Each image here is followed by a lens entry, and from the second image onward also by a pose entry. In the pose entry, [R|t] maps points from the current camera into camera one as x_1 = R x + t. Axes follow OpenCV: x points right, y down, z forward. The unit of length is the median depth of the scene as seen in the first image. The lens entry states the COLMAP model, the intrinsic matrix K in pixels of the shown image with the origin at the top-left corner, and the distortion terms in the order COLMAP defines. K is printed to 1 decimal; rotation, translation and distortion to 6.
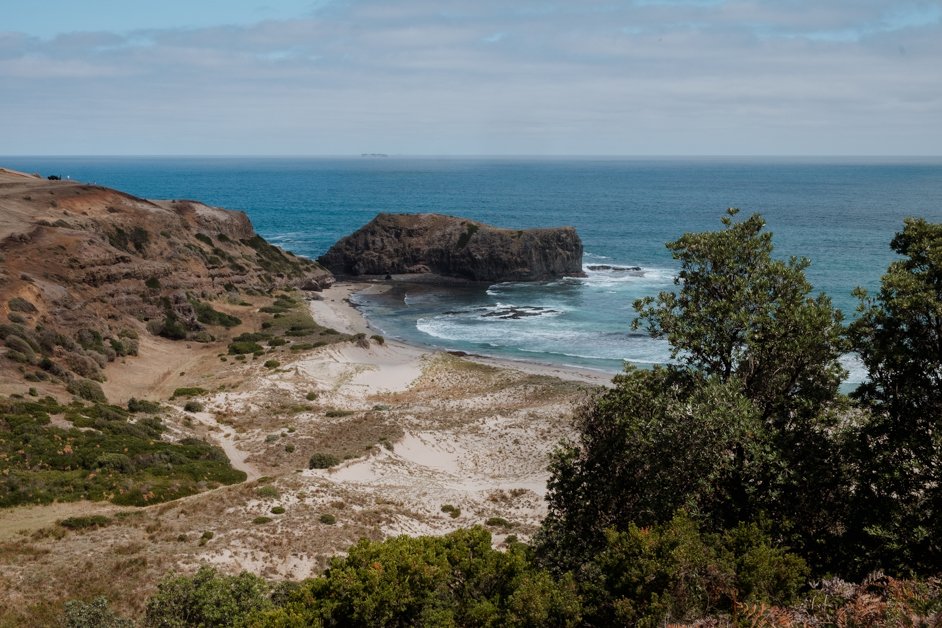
lens RADIAL K [[1222.3, 0, 471.0], [0, 1222.3, 314.0], [0, 0, 1]] dist [-0.036923, -0.016939]
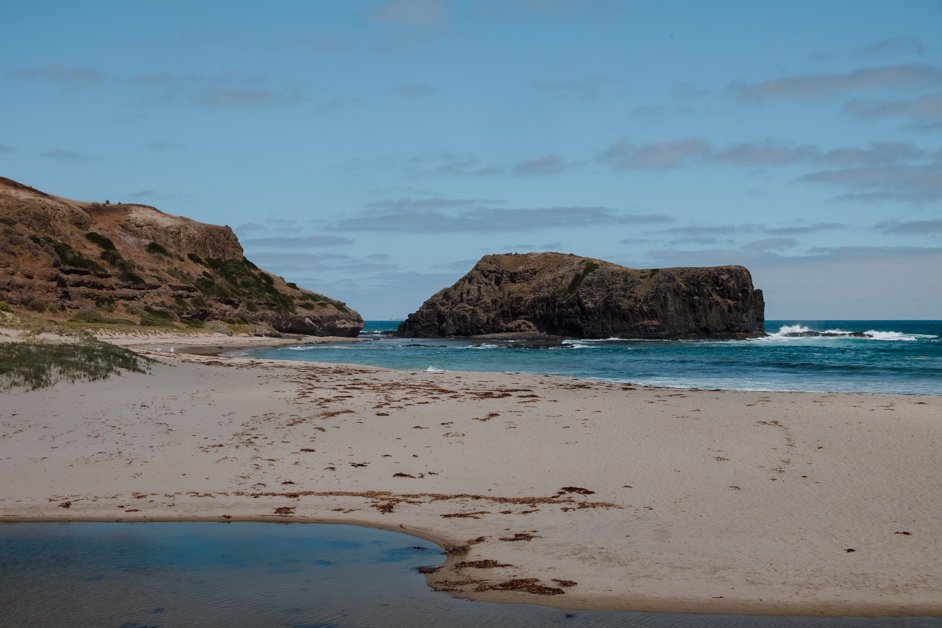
lens RADIAL K [[1280.5, 0, 471.0], [0, 1280.5, 314.0], [0, 0, 1]] dist [-0.001918, 0.039417]
pose [[0.942231, -0.002002, -0.334959, 0.222592], [-0.041248, 0.991678, -0.121959, 0.059683], [0.332416, 0.128730, 0.934306, 0.358787]]
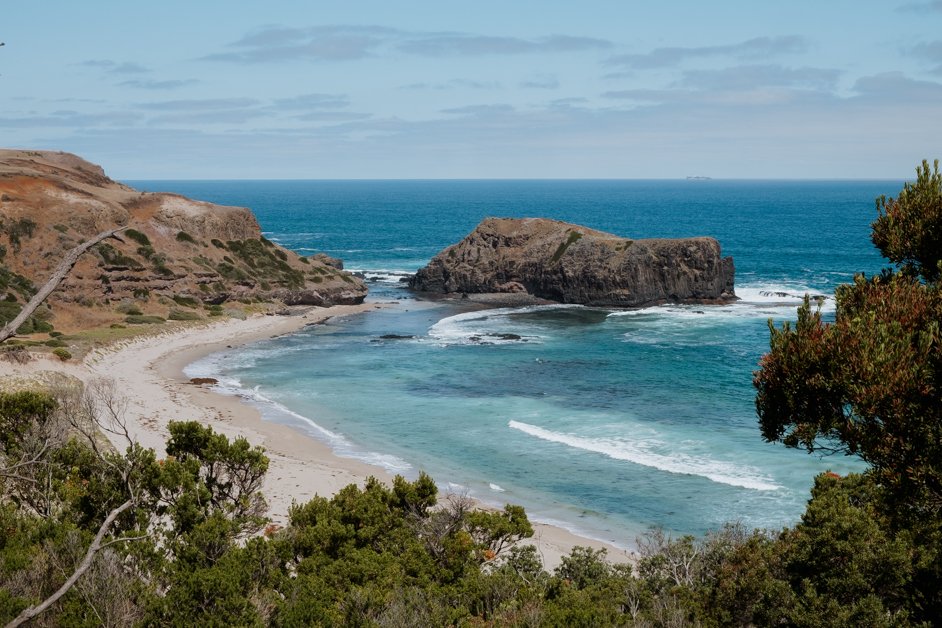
lens RADIAL K [[1442.5, 0, 471.0], [0, 1442.5, 314.0], [0, 0, 1]] dist [-0.005685, 0.027933]
pose [[0.918709, 0.037300, -0.393170, 0.369756], [-0.049803, 0.998525, -0.021644, 0.002396], [0.391782, 0.039466, 0.919211, 0.162477]]
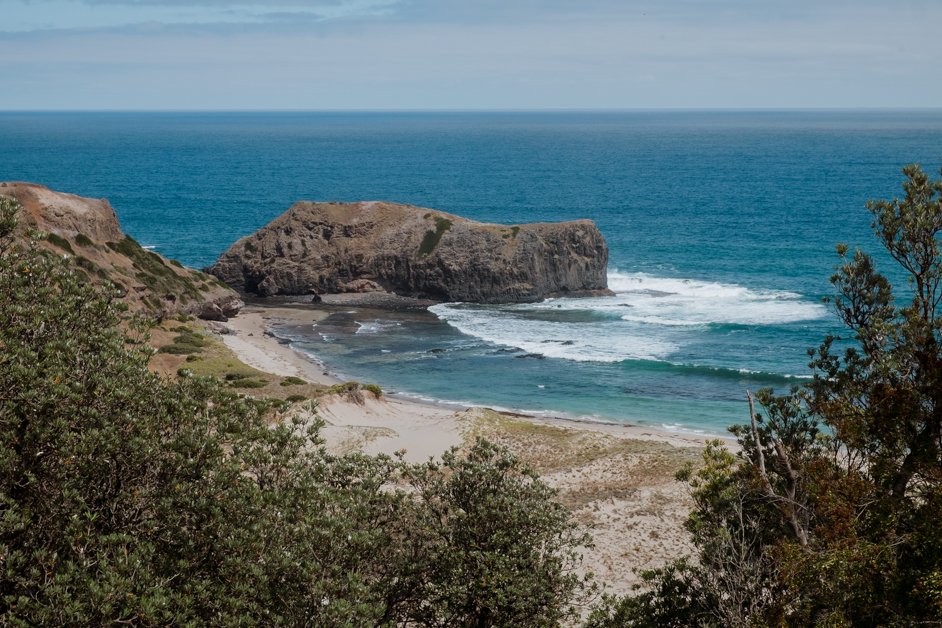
lens RADIAL K [[1896.8, 0, 471.0], [0, 1896.8, 314.0], [0, 0, 1]] dist [-0.008175, 0.049070]
pose [[0.997835, -0.010052, 0.064990, -0.061753], [0.011480, 0.999700, -0.021636, 0.001246], [-0.064753, 0.022335, 0.997651, -0.025577]]
